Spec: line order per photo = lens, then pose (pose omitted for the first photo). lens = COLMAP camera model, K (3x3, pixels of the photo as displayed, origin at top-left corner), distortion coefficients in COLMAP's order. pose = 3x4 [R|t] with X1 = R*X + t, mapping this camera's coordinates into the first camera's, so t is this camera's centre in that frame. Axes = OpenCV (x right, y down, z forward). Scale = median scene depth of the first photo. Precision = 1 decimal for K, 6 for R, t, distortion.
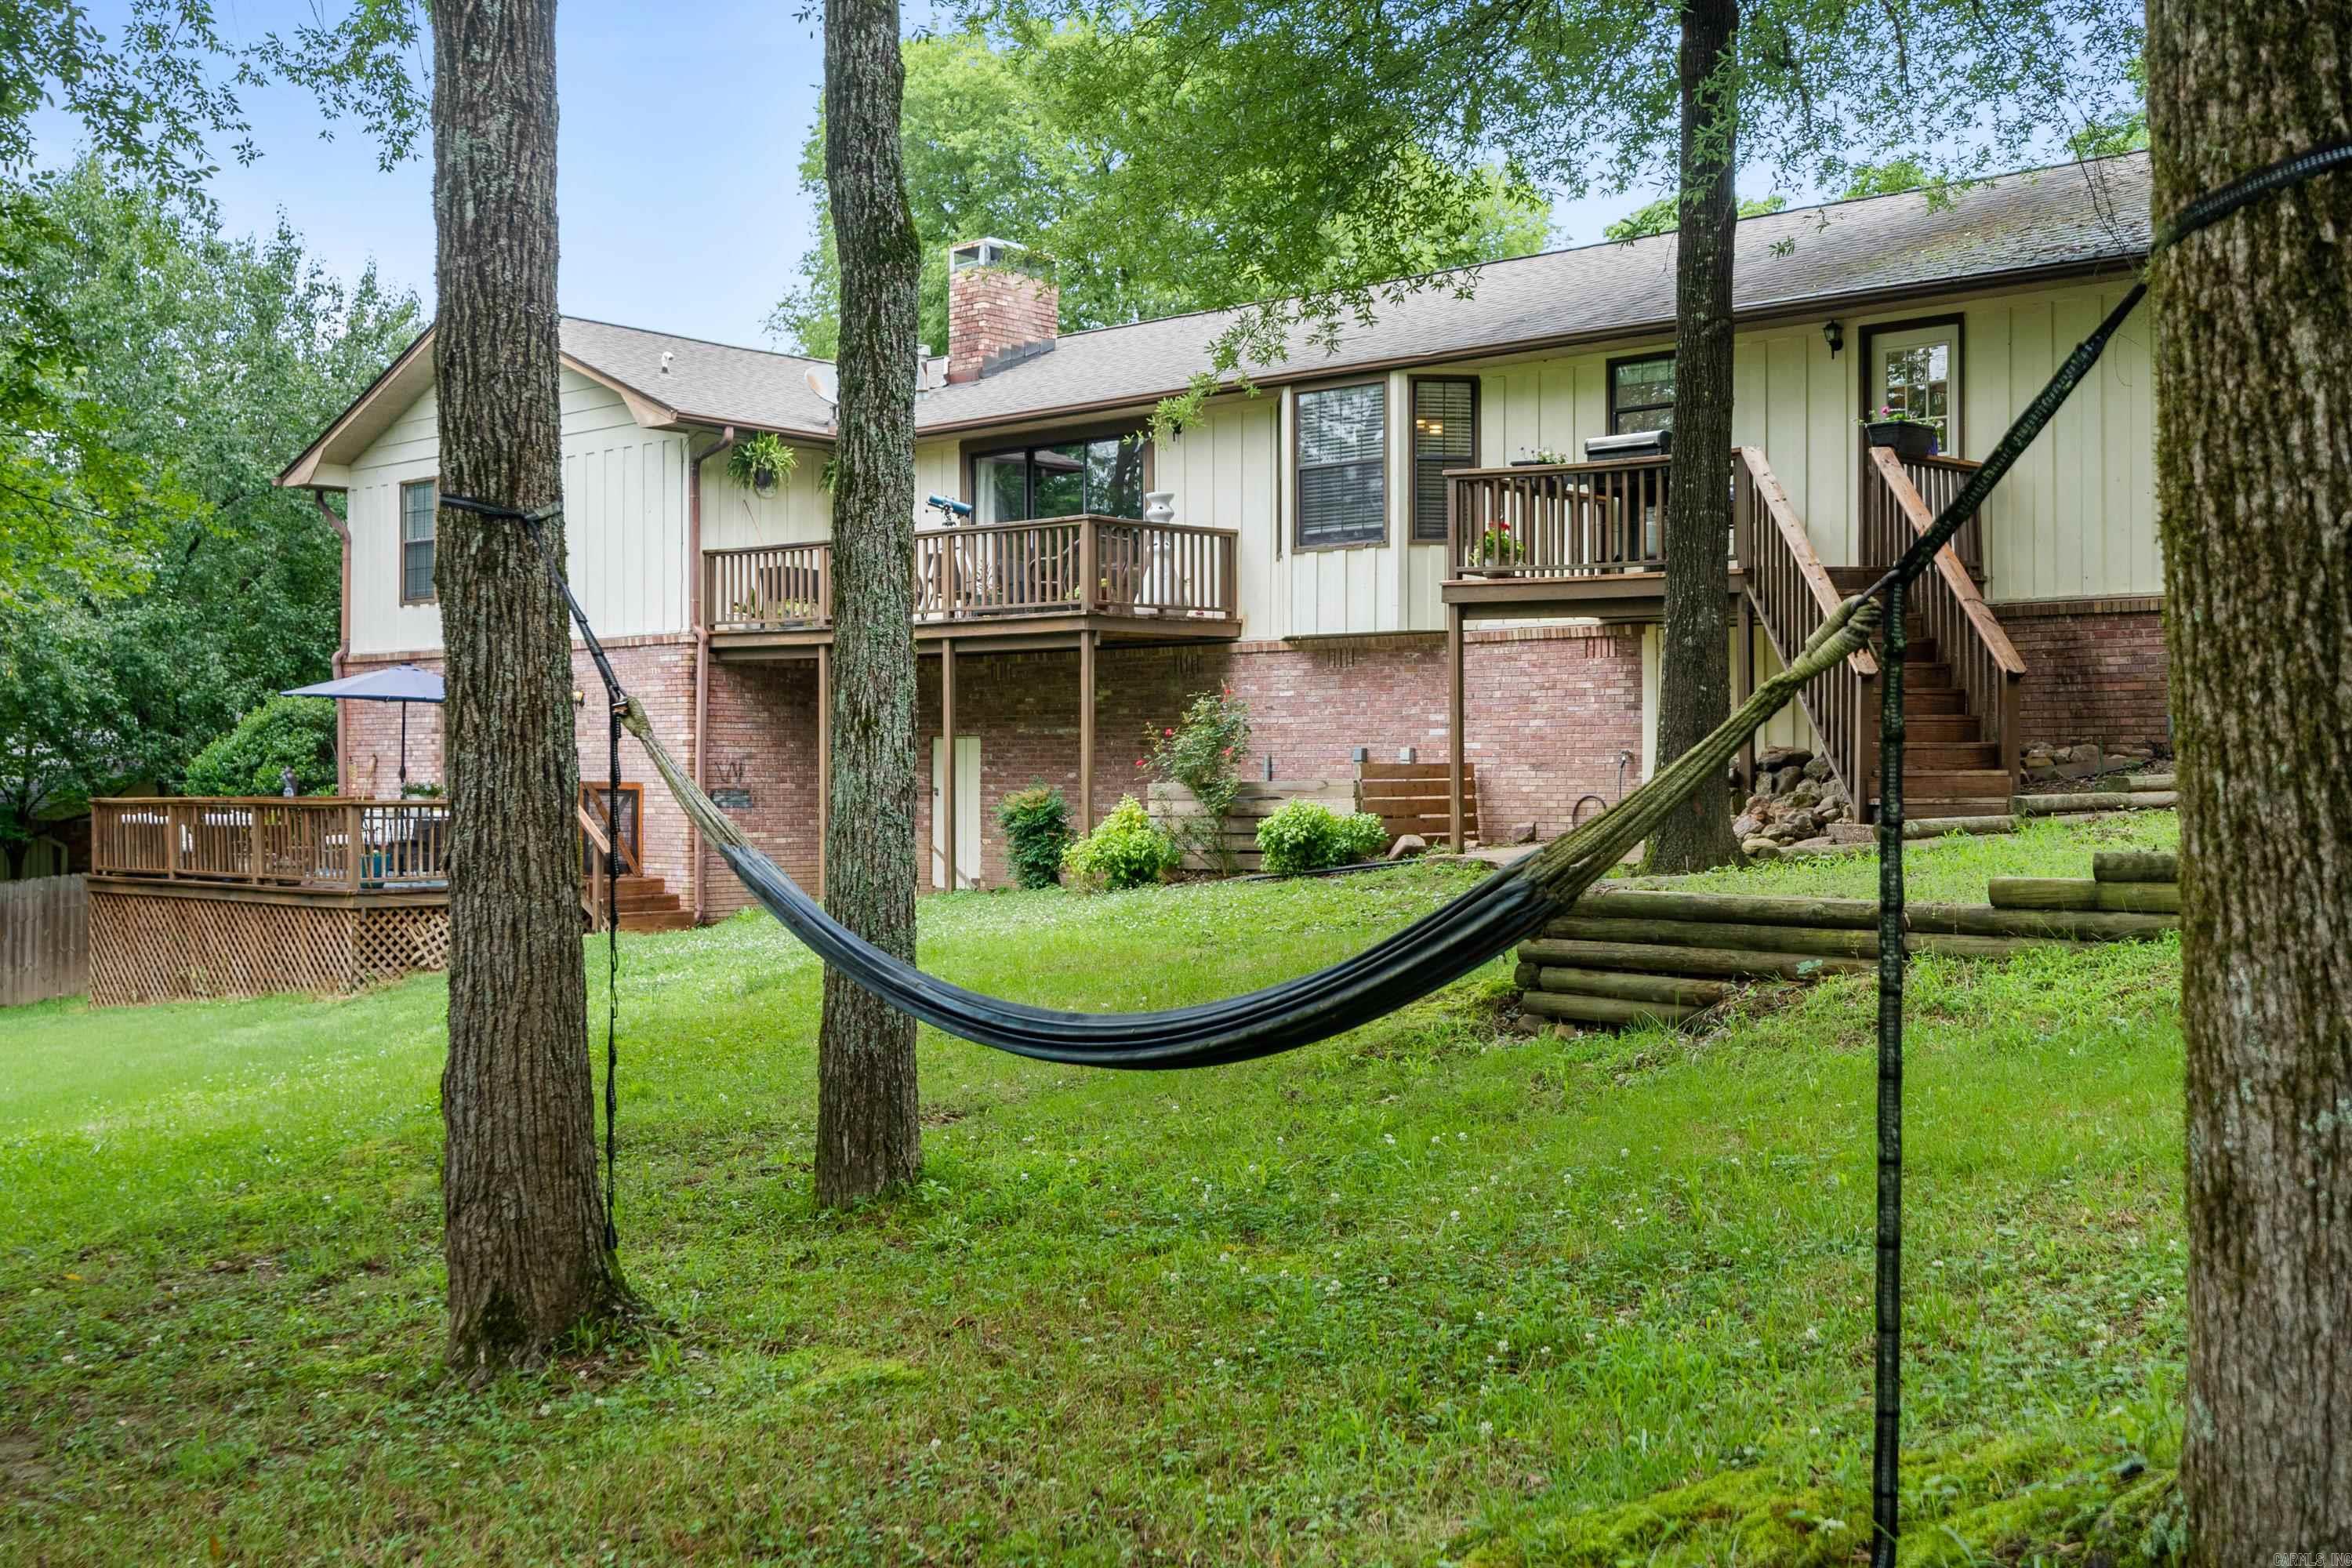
lens RADIAL K [[2477.1, 0, 1182.1], [0, 2477.1, 779.7], [0, 0, 1]] dist [-0.003767, 0.000000]
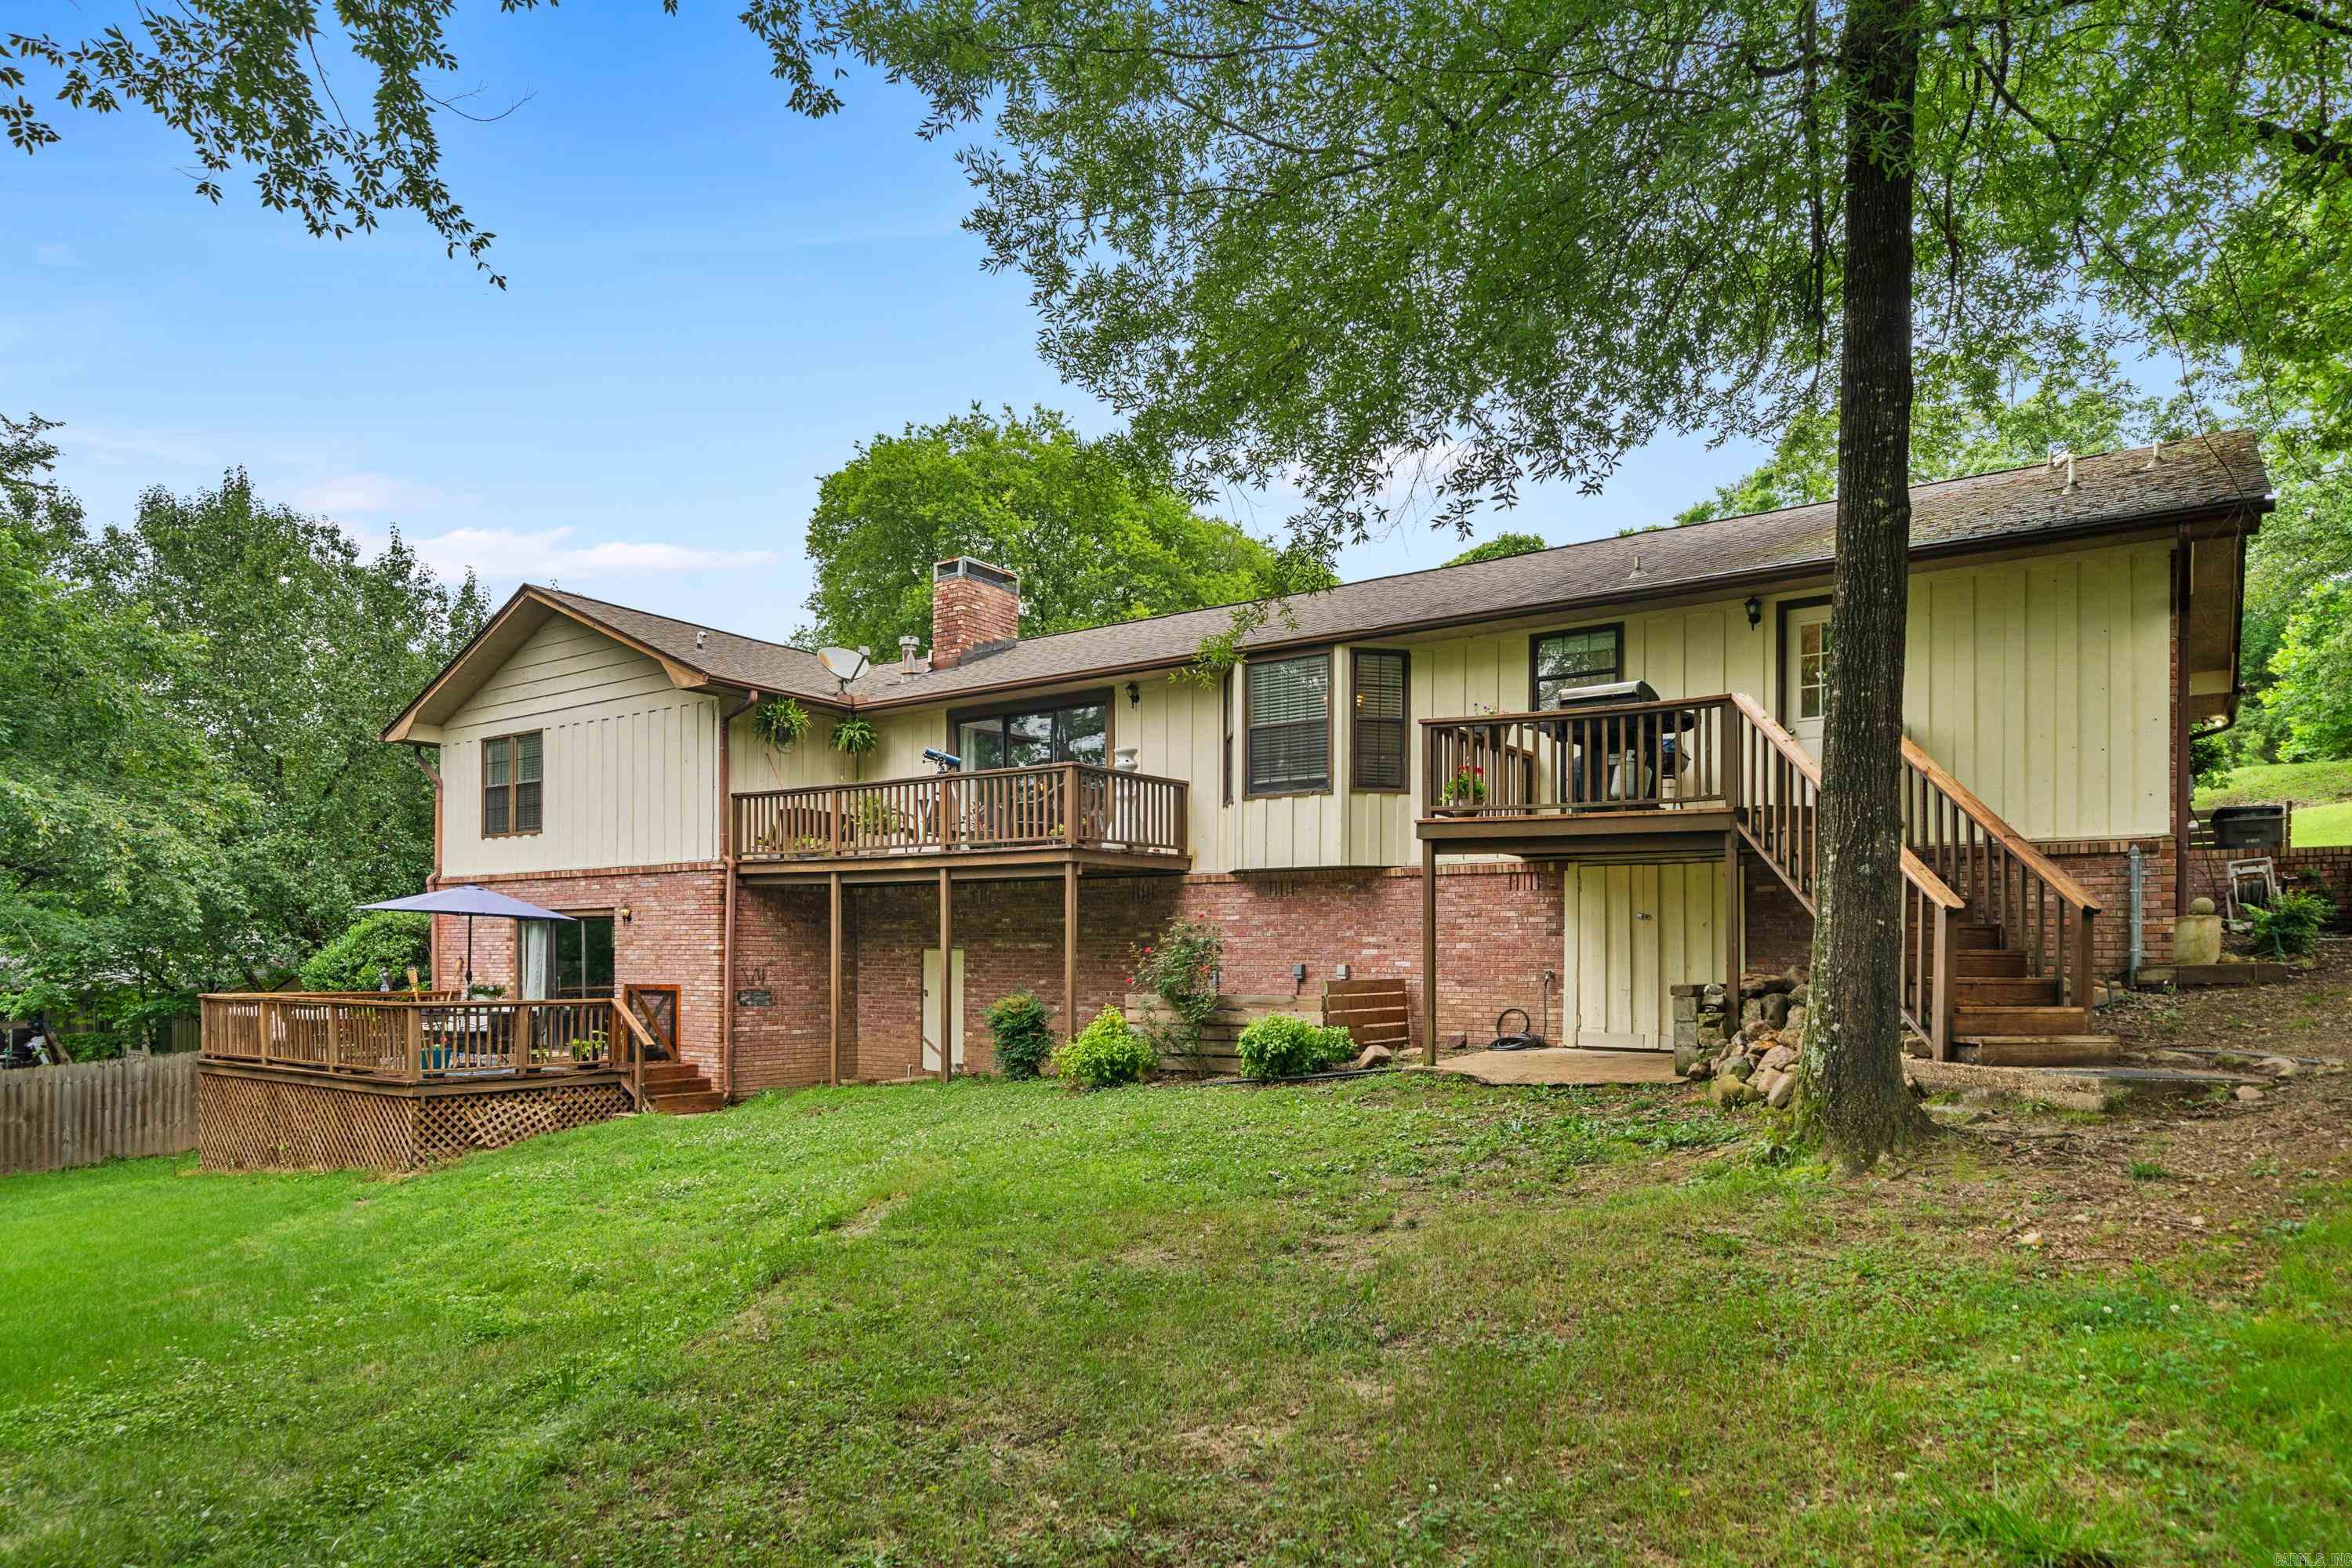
lens RADIAL K [[1362.3, 0, 1193.0], [0, 1362.3, 975.0], [0, 0, 1]] dist [-0.002118, 0.003201]
pose [[0.991626, 0.004166, 0.129072, -0.058899], [-0.005765, 0.999911, 0.012018, -0.014052], [-0.129010, -0.012662, 0.991562, 0.330097]]
